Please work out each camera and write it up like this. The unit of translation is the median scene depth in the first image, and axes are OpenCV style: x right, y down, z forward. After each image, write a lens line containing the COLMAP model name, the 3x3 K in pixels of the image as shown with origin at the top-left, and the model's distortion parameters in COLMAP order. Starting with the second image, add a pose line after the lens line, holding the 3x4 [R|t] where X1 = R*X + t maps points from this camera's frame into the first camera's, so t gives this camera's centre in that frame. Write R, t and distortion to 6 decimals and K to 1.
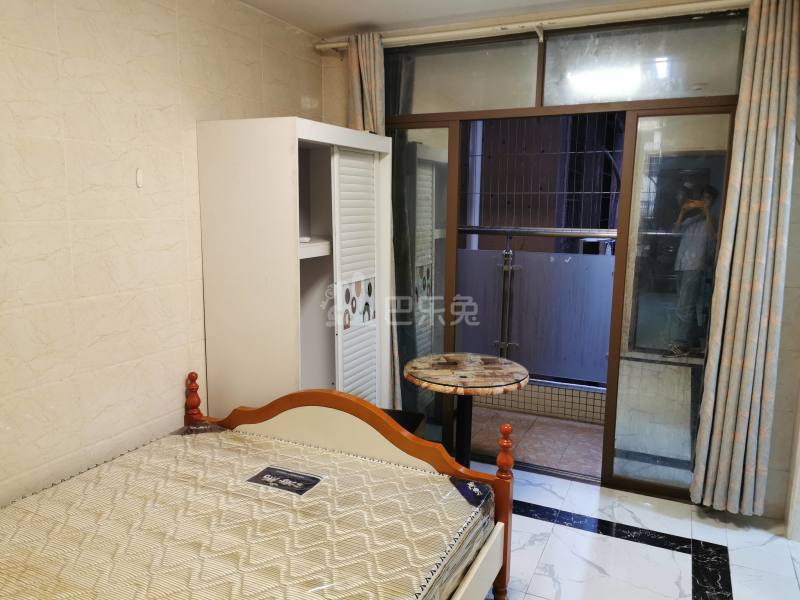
lens RADIAL K [[619.2, 0, 392.3], [0, 619.2, 297.2], [0, 0, 1]] dist [0.042129, -0.064989]
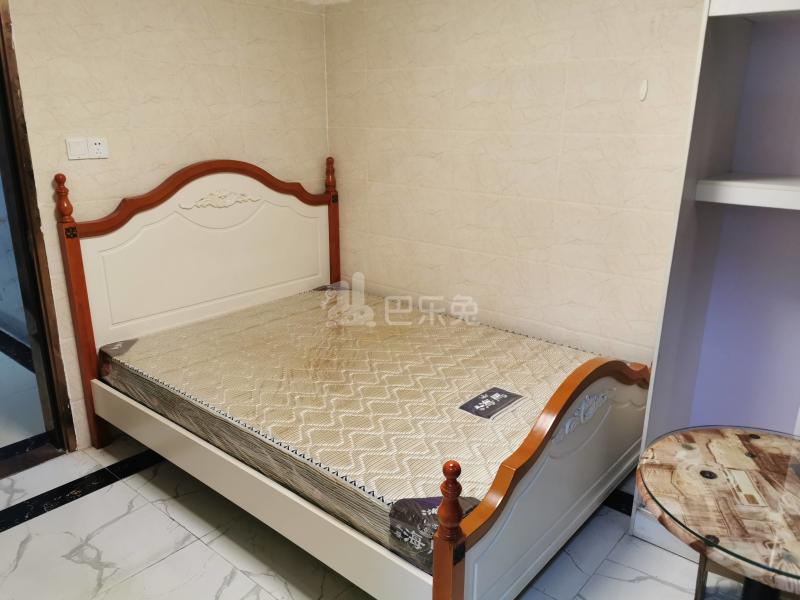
lens RADIAL K [[619.2, 0, 396.4], [0, 619.2, 301.7], [0, 0, 1]] dist [0.042129, -0.064989]
pose [[-0.262346, 0.271427, -0.926014, 0.619306], [-0.157308, 0.934760, 0.318556, -0.124602], [0.952066, 0.229241, -0.202533, 0.845260]]
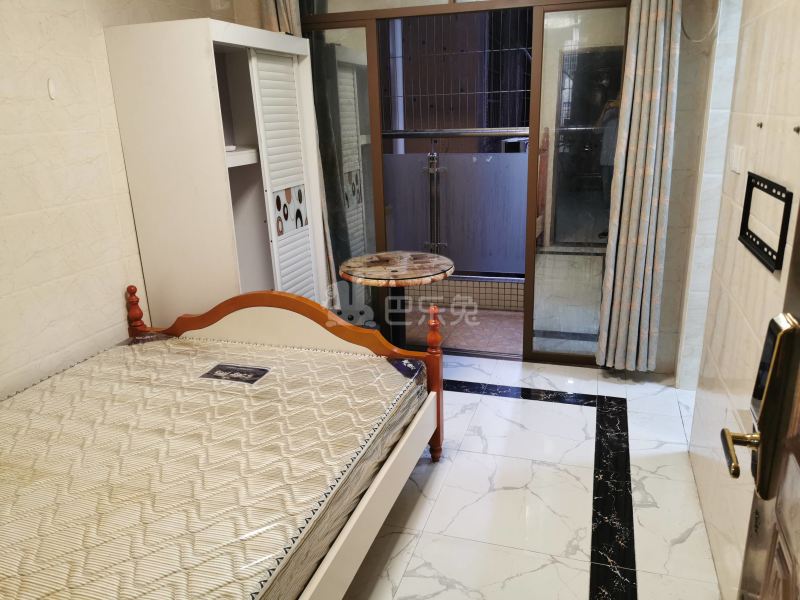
lens RADIAL K [[619.2, 0, 409.9], [0, 619.2, 307.0], [0, 0, 1]] dist [0.042129, -0.064989]
pose [[0.989350, -0.078357, 0.122664, 0.003725], [0.058785, 0.986046, 0.155745, 0.023802], [-0.133156, -0.146876, 0.980151, -0.072070]]
